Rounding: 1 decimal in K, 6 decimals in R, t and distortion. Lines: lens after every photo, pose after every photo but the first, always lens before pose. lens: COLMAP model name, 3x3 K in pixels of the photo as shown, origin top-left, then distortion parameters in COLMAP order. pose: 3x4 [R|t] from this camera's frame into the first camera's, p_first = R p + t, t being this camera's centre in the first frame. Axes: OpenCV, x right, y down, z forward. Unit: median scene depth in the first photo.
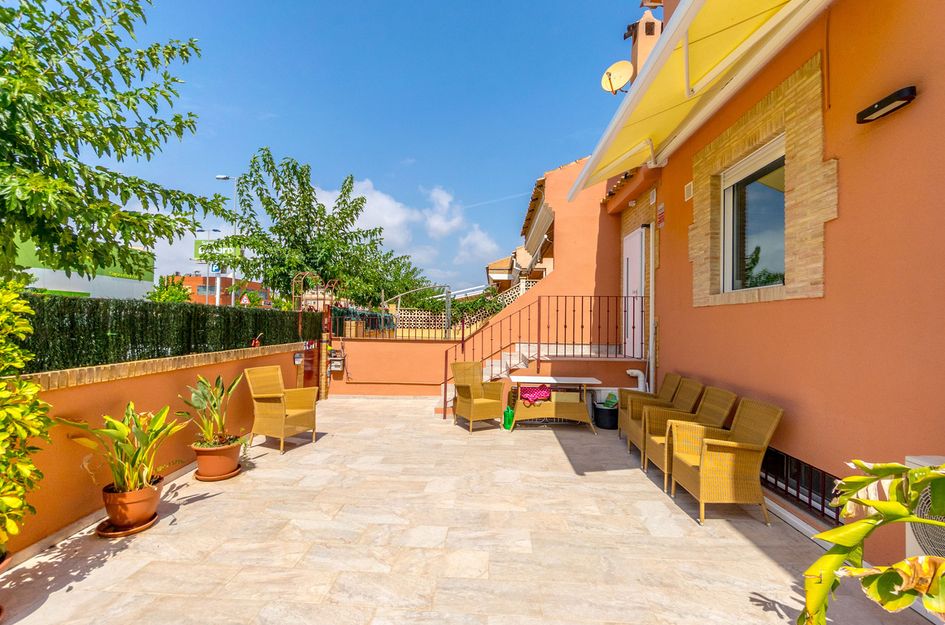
lens RADIAL K [[401.9, 0, 474.7], [0, 401.9, 314.0], [0, 0, 1]] dist [-0.002637, 0.000031]
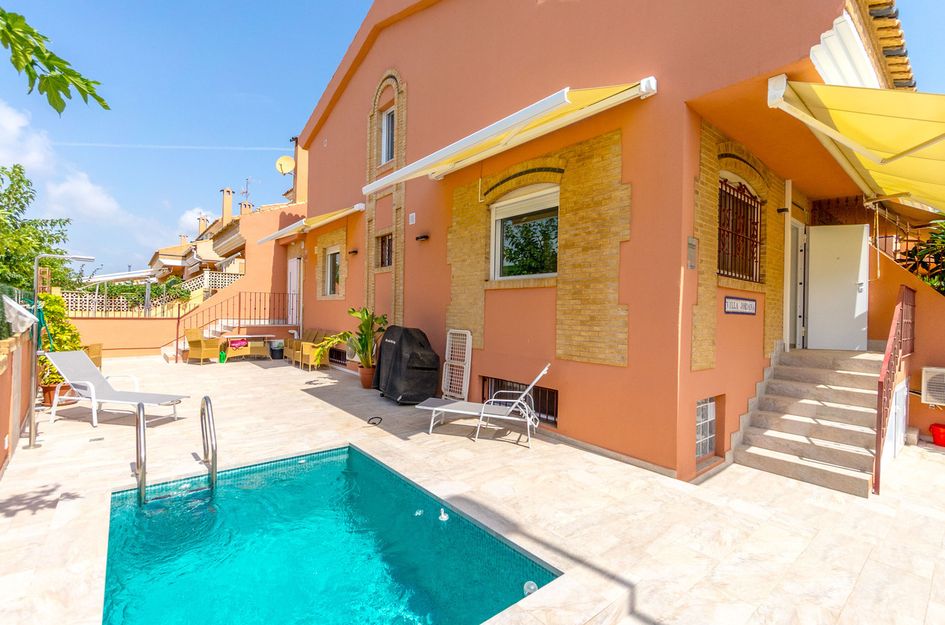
lens RADIAL K [[401.9, 0, 474.7], [0, 401.9, 314.0], [0, 0, 1]] dist [-0.002637, 0.000031]
pose [[0.717362, -0.007152, 0.696664, -0.351167], [-0.021416, 0.999248, 0.032311, -0.027108], [-0.696372, -0.038099, 0.716669, -1.081661]]
